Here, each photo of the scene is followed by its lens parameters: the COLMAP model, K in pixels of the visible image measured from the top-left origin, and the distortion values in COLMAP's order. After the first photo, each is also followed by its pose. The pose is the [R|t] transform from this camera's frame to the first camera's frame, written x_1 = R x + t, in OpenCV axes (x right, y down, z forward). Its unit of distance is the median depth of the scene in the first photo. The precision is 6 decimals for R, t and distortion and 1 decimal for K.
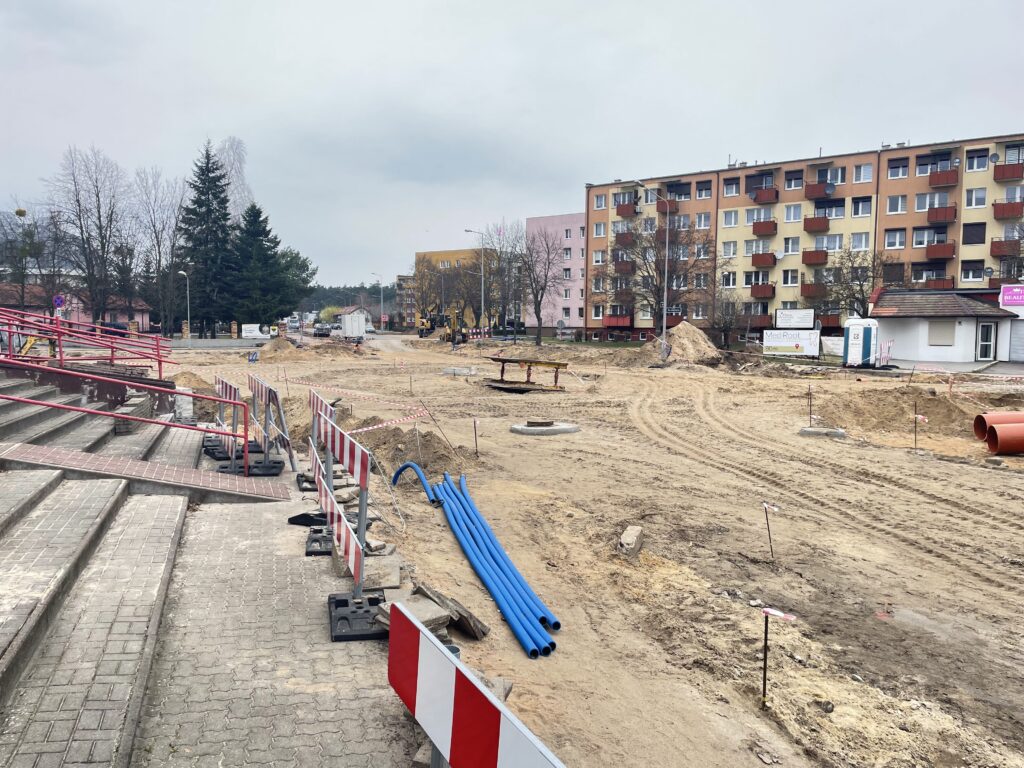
lens RADIAL K [[846.8, 0, 512.0], [0, 846.8, 384.0], [0, 0, 1]] dist [0.081479, -0.119823]
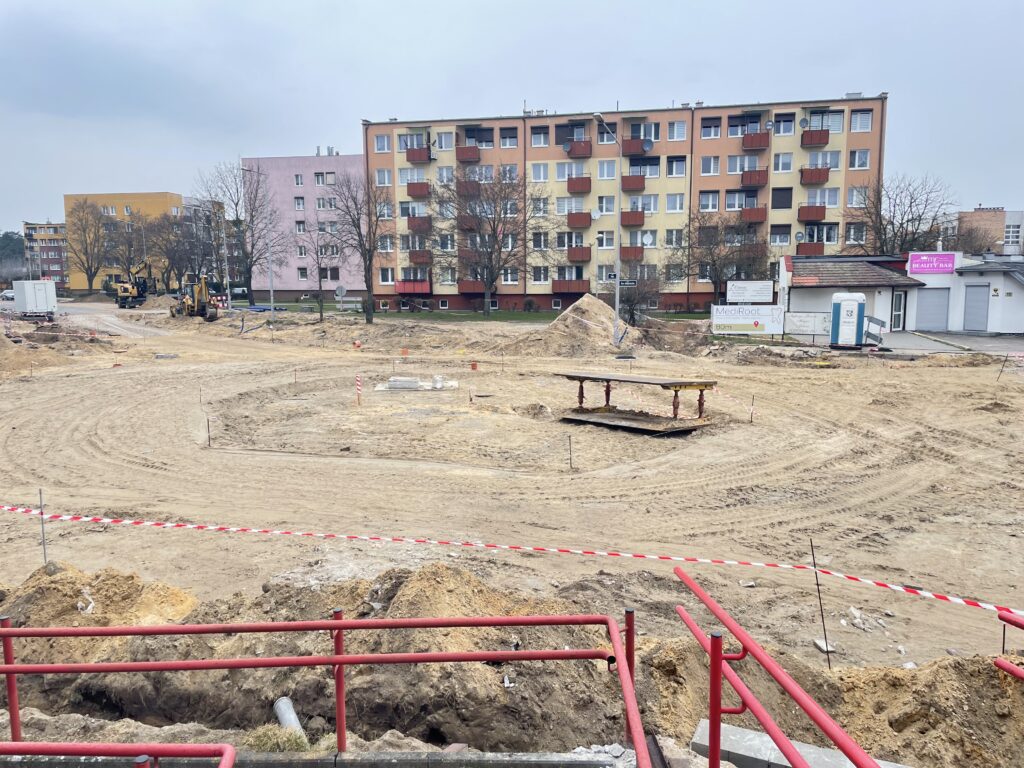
lens RADIAL K [[796.1, 0, 512.0], [0, 796.1, 384.0], [0, 0, 1]] dist [0.048002, -0.002154]
pose [[0.891894, -0.070954, 0.446644, -0.174540], [0.041265, 0.996264, 0.075865, -0.037803], [-0.450358, -0.049233, 0.891489, 0.261684]]
